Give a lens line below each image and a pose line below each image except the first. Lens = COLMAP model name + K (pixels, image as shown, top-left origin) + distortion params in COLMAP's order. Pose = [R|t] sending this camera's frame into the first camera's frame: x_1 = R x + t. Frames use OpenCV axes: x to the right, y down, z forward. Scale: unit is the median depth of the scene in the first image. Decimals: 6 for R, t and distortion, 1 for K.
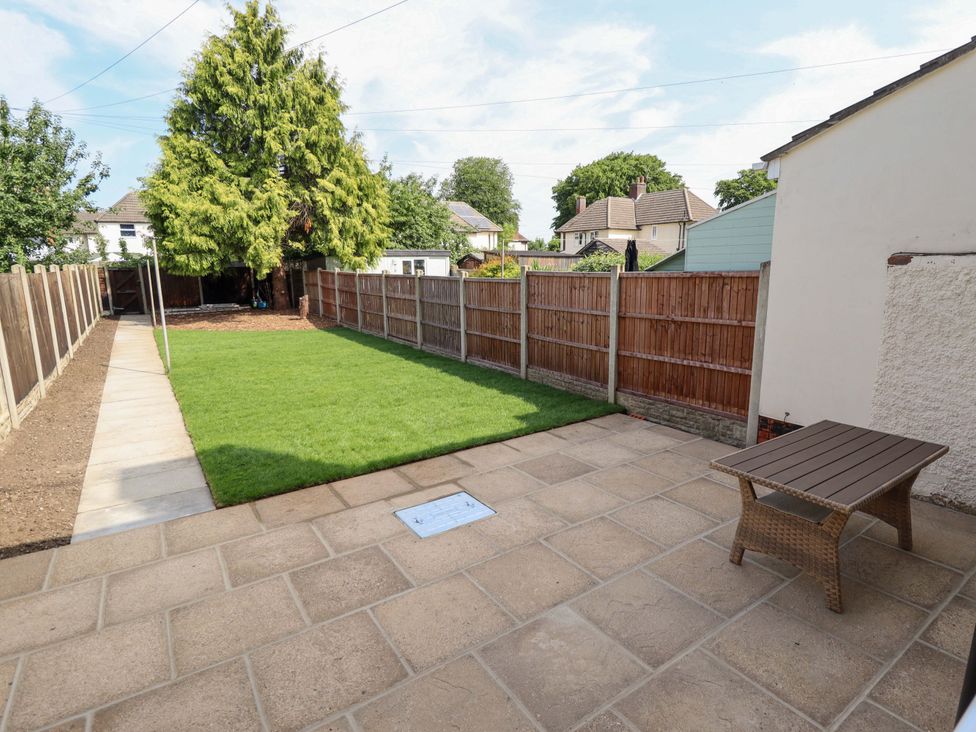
lens RADIAL K [[516.6, 0, 496.8], [0, 516.6, 363.2], [0, 0, 1]] dist [-0.001207, -0.012537]
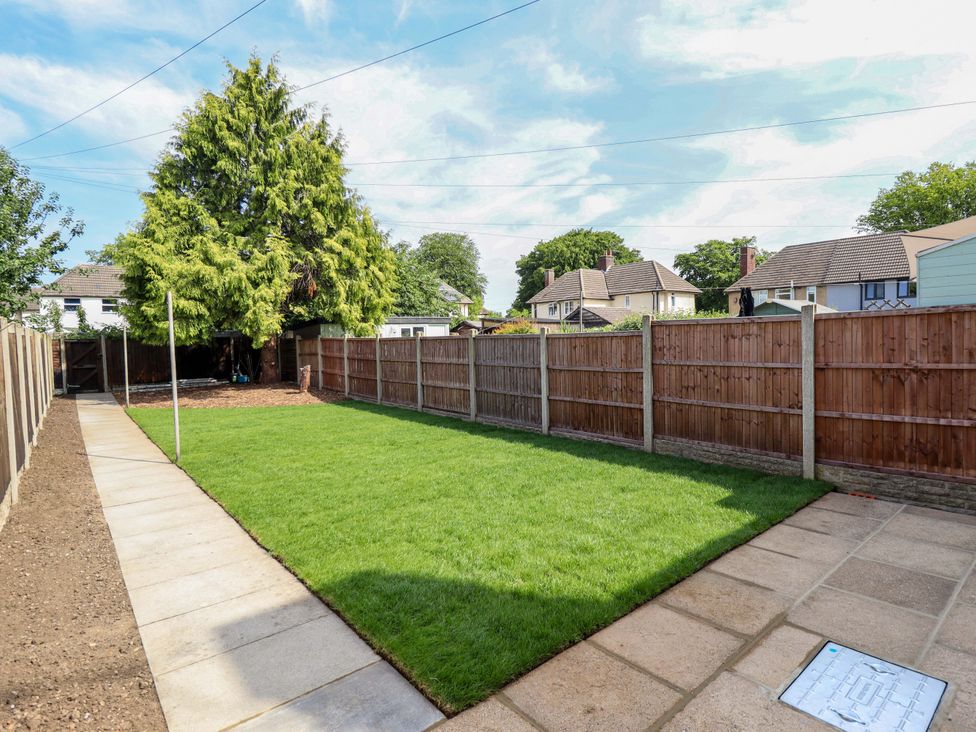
lens RADIAL K [[516.6, 0, 496.8], [0, 516.6, 363.2], [0, 0, 1]] dist [-0.001207, -0.012537]
pose [[0.995467, -0.020288, 0.092922, -0.137581], [0.033217, 0.989624, -0.139787, -0.001215], [-0.089122, 0.142240, 0.985812, 0.107008]]
